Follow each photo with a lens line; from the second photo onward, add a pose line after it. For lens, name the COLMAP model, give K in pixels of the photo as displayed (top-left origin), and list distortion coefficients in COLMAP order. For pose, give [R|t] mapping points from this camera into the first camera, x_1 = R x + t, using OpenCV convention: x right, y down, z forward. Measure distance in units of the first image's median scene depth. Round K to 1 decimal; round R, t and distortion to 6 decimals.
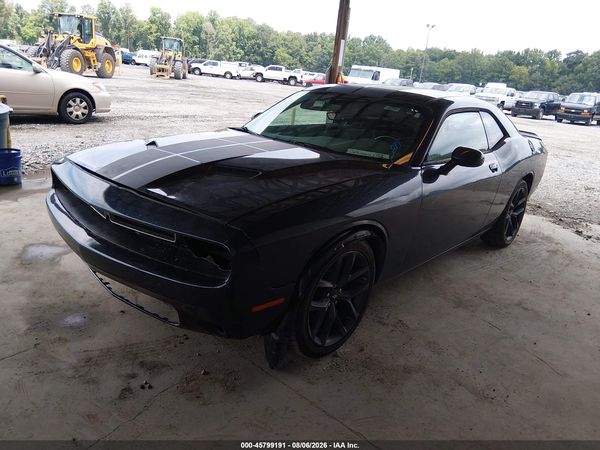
lens RADIAL K [[455.7, 0, 301.8], [0, 455.7, 221.8], [0, 0, 1]] dist [0.060151, -0.109759]
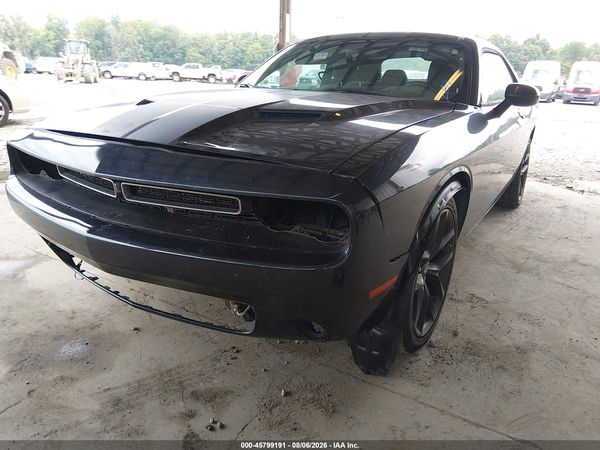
lens RADIAL K [[455.7, 0, 296.3], [0, 455.7, 231.0], [0, 0, 1]] dist [0.060151, -0.109759]
pose [[0.984431, -0.110750, 0.136491, -0.109767], [0.107675, 0.993742, 0.029730, 0.022112], [-0.138930, -0.014570, 0.990195, 0.116743]]
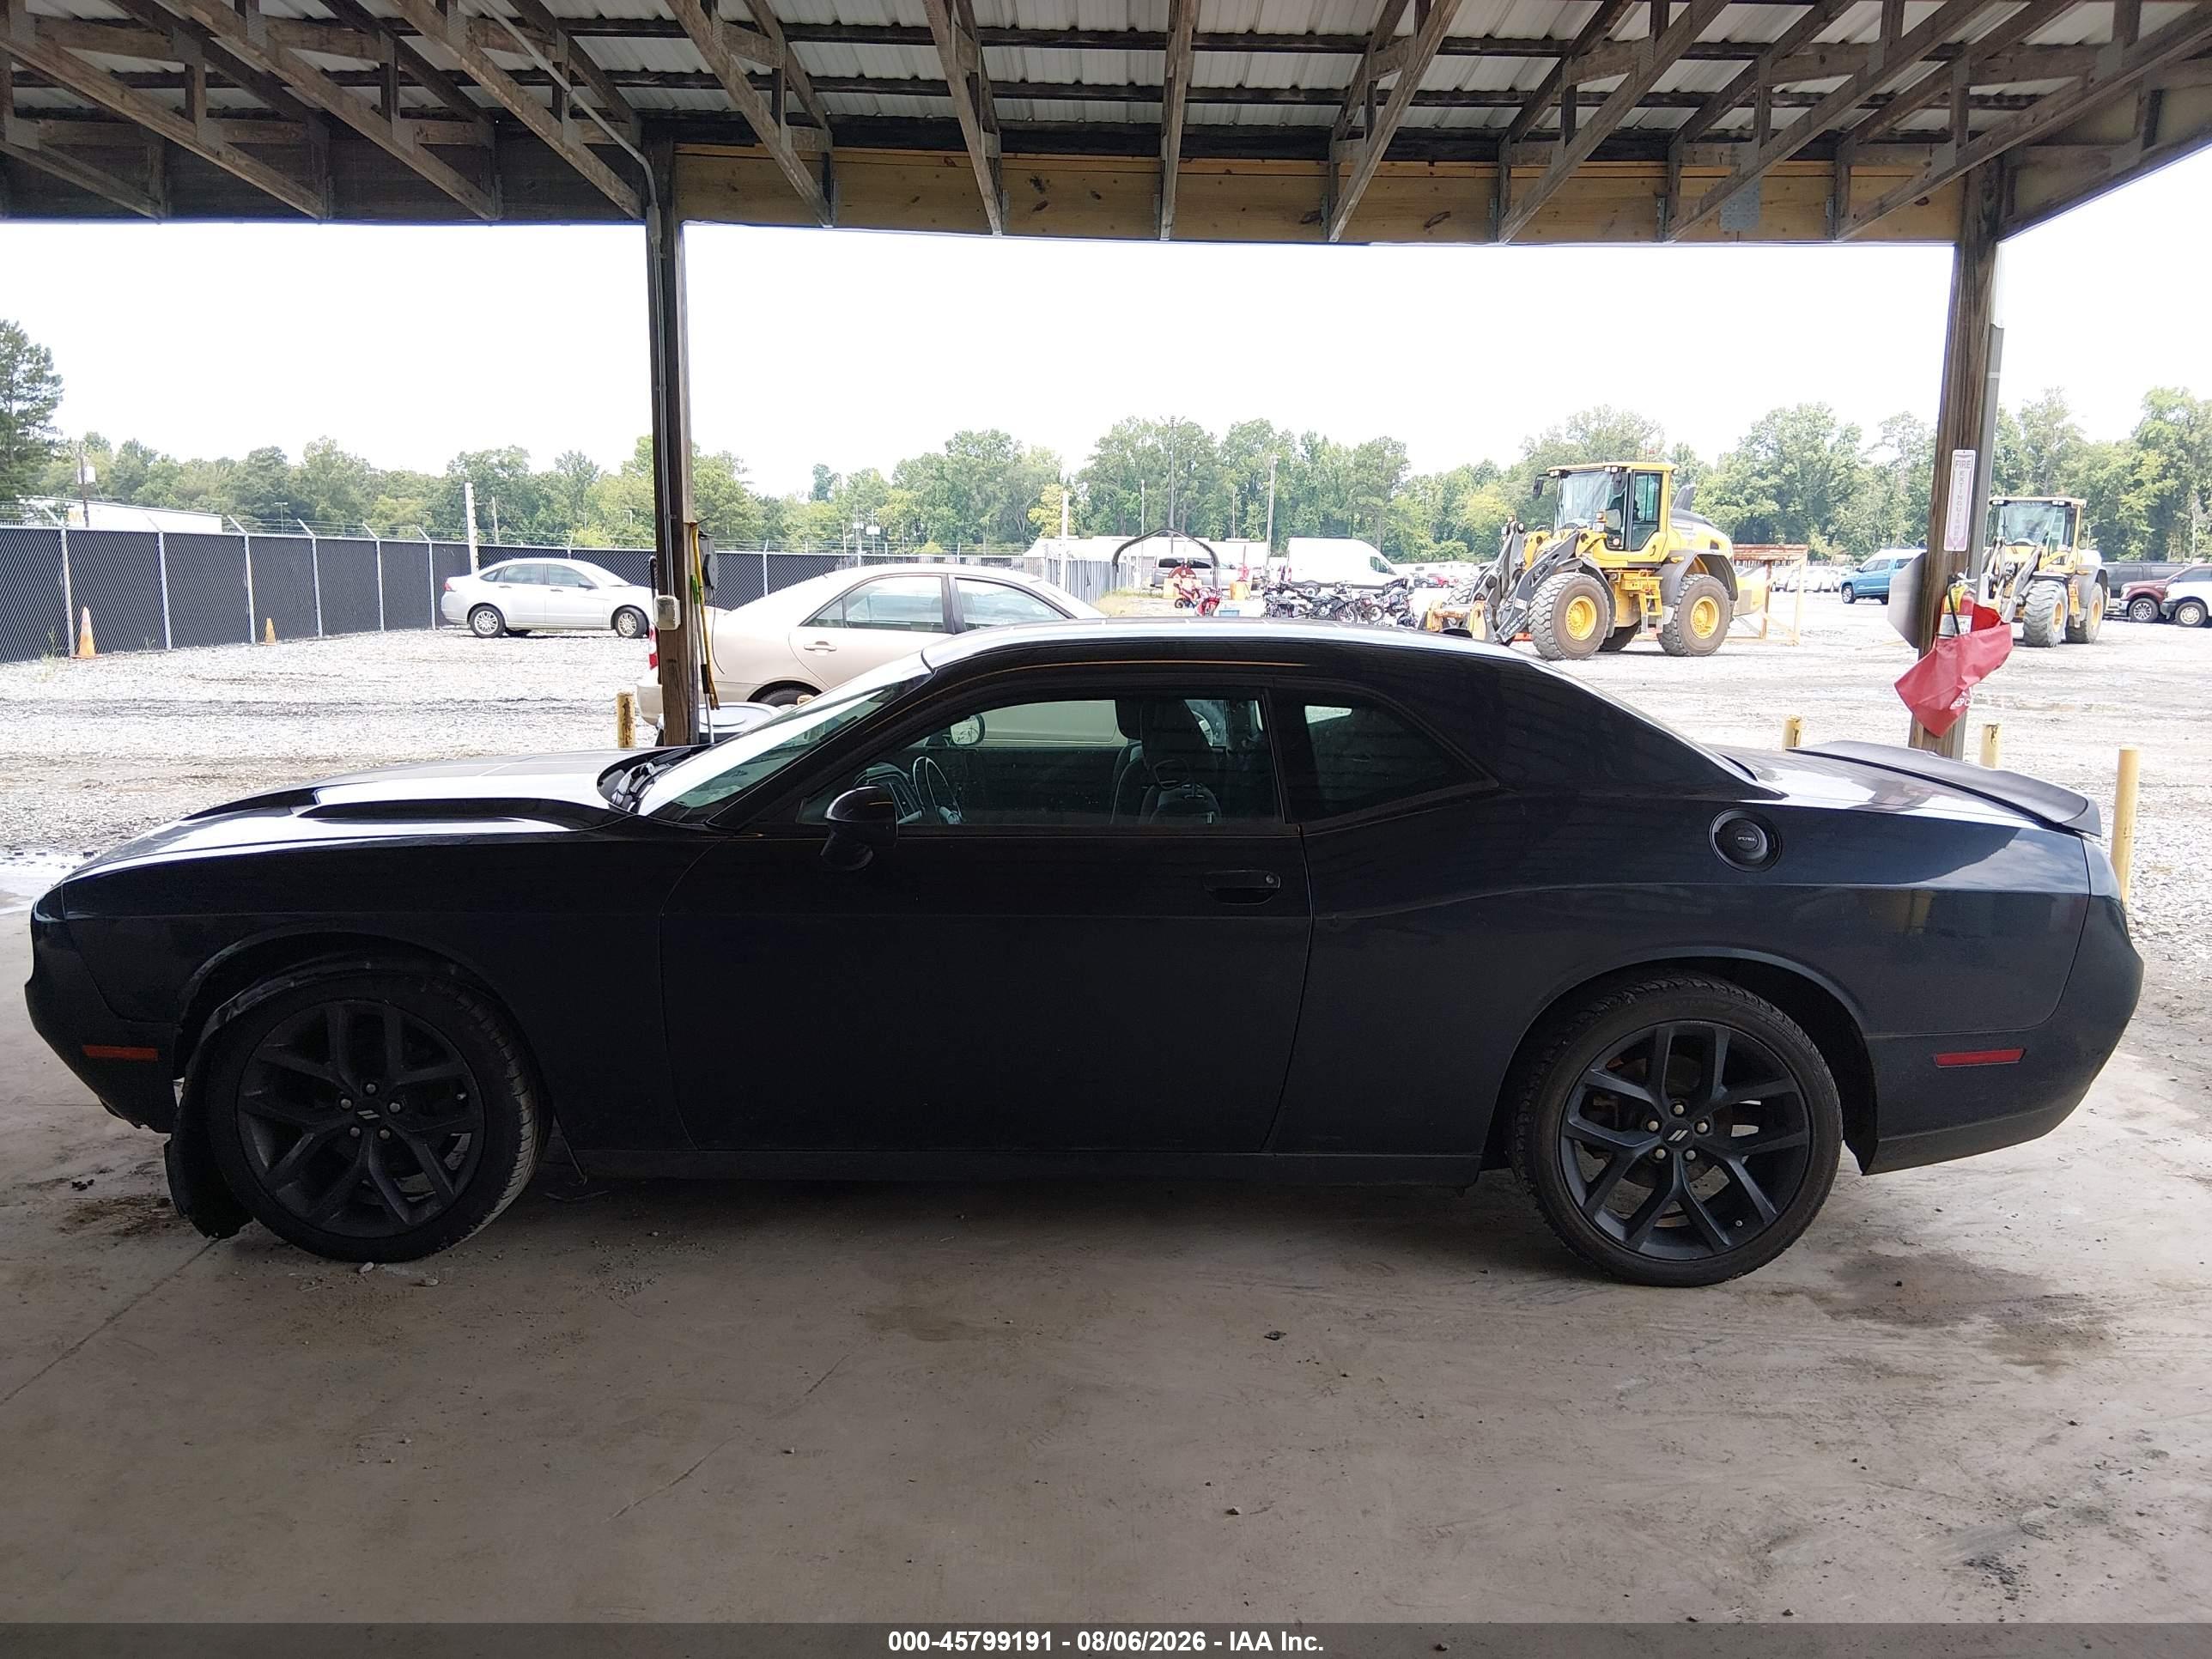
lens RADIAL K [[1680.0, 0, 1121.9], [0, 1680.0, 831.9], [0, 0, 1]] dist [0.060151, -0.109759]
pose [[0.655878, 0.031508, -0.754209, 0.748080], [-0.183360, 0.975855, -0.118687, -0.012531], [0.732259, 0.216136, 0.645819, 0.206214]]
